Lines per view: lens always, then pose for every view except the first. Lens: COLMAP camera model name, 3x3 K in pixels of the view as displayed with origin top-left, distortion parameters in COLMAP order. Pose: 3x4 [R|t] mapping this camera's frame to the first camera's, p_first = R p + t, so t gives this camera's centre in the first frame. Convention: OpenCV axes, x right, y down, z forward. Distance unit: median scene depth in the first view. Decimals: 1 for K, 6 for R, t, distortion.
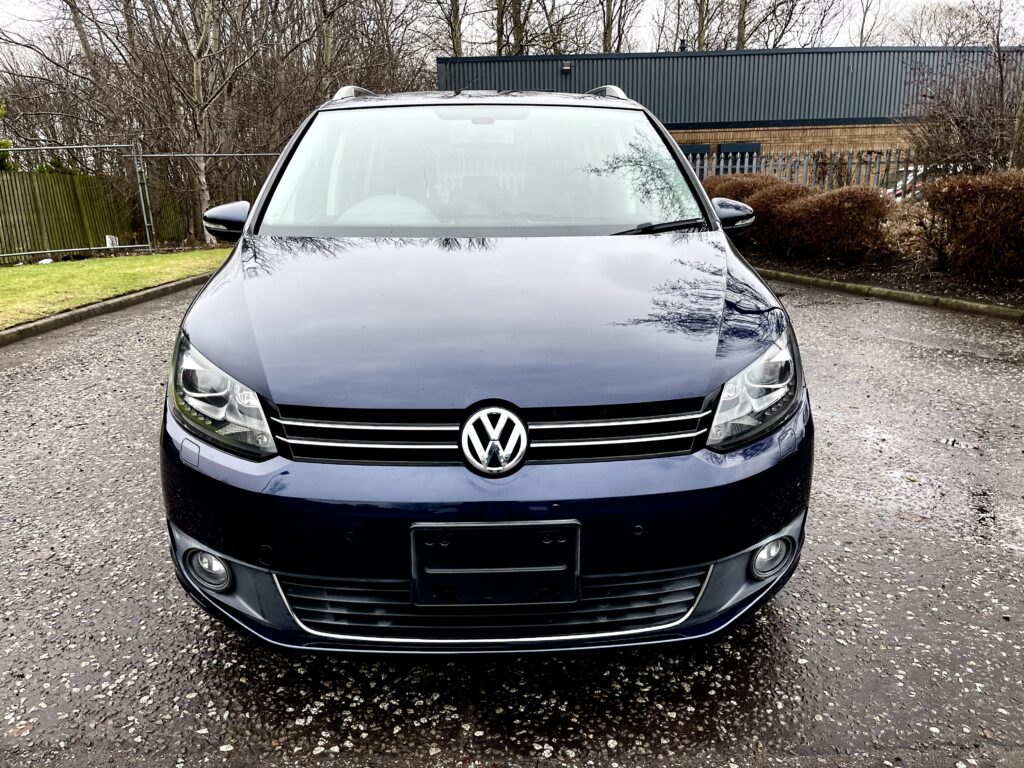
lens RADIAL K [[713.6, 0, 505.2], [0, 713.6, 384.5], [0, 0, 1]] dist [0.089878, -0.110514]
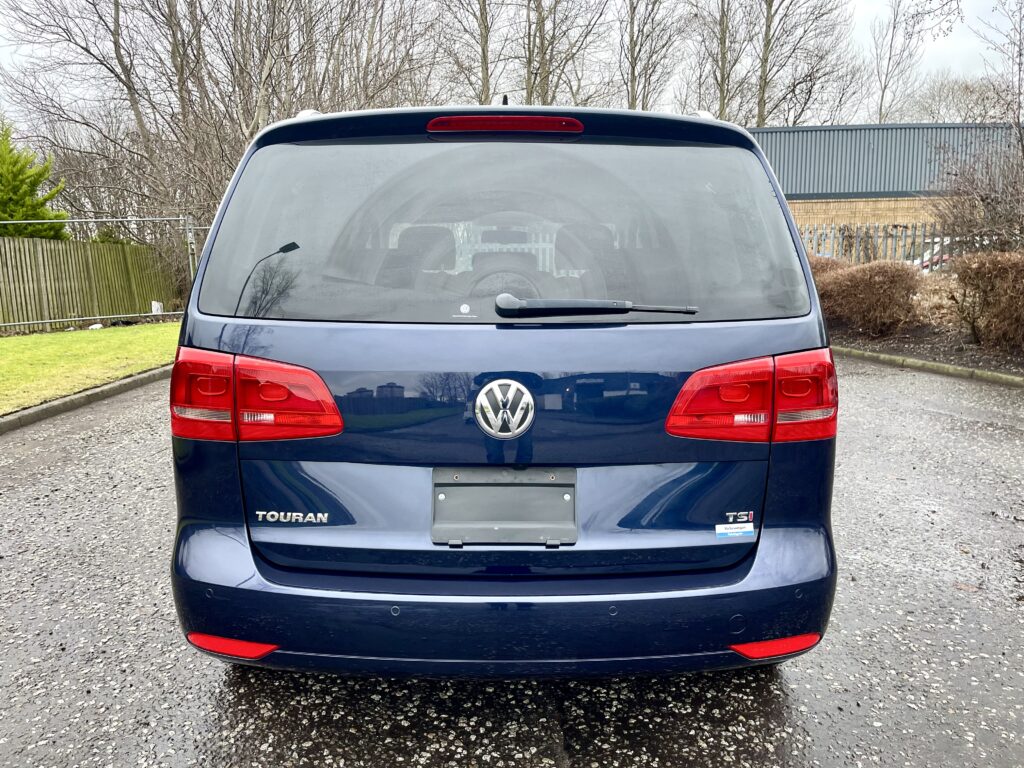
lens RADIAL K [[713.6, 0, 505.2], [0, 713.6, 384.5], [0, 0, 1]] dist [0.089878, -0.110514]
pose [[0.999528, 0.007458, -0.029795, -0.046614], [-0.010019, 0.996179, -0.086756, -0.006529], [0.029034, 0.087013, 0.995784, -0.050258]]
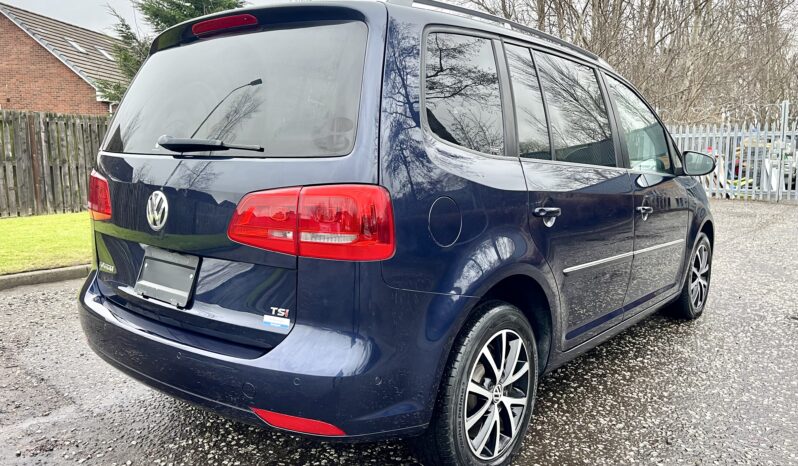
lens RADIAL K [[556.5, 0, 399.0], [0, 556.5, 233.0], [0, 0, 1]] dist [0.089079, -0.108030]
pose [[0.780096, 0.104948, -0.616795, 0.357122], [-0.171825, 0.983862, -0.049912, -0.018449], [0.601603, 0.144917, 0.785540, 0.085370]]
